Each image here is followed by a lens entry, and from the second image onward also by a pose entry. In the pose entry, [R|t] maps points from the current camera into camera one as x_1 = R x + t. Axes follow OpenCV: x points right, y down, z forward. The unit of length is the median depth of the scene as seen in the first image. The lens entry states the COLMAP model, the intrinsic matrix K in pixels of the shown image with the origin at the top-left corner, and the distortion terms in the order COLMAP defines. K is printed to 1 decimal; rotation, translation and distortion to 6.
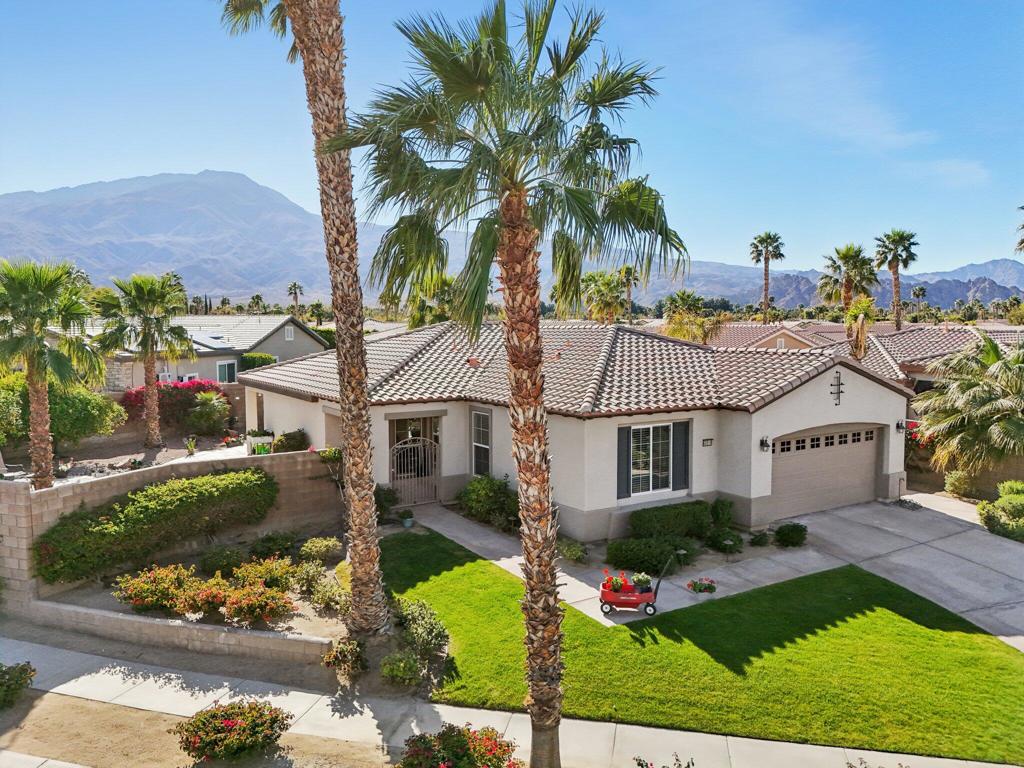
lens RADIAL K [[712.3, 0, 505.0], [0, 712.3, 387.4], [0, 0, 1]] dist [0.030178, -0.015199]
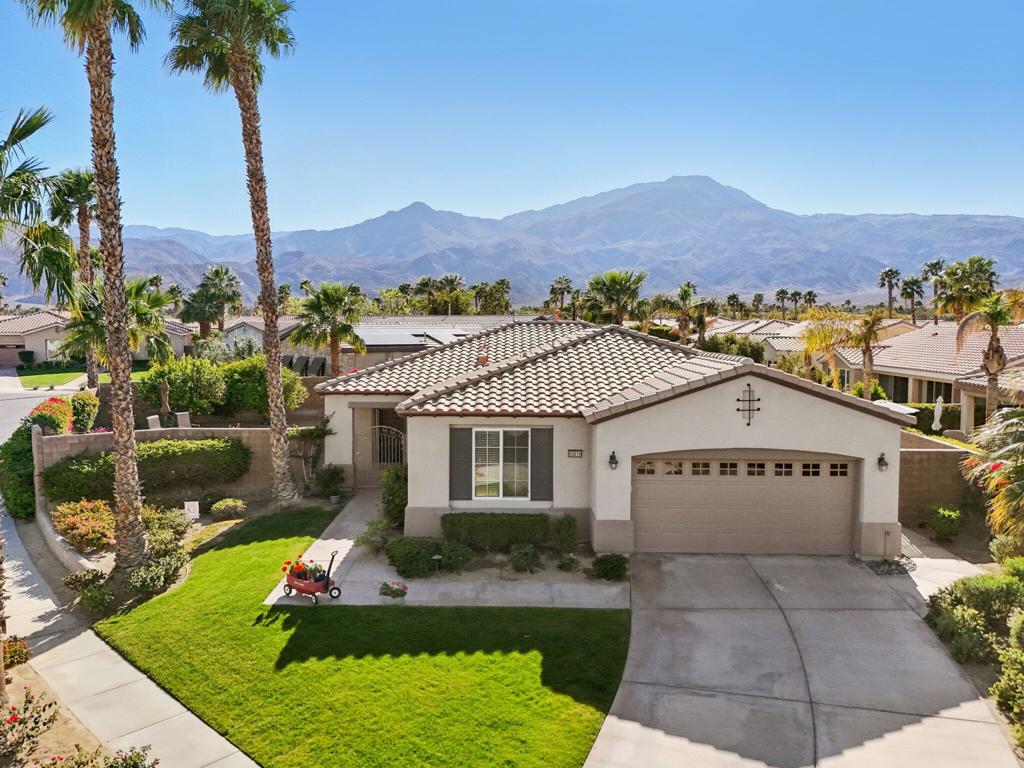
lens RADIAL K [[712.3, 0, 506.5], [0, 712.3, 379.4], [0, 0, 1]] dist [0.030178, -0.015199]
pose [[0.860202, 0.045512, -0.507918, 0.748657], [-0.049756, 0.998748, 0.005226, -0.020894], [0.507520, 0.020777, 0.861390, 0.188139]]
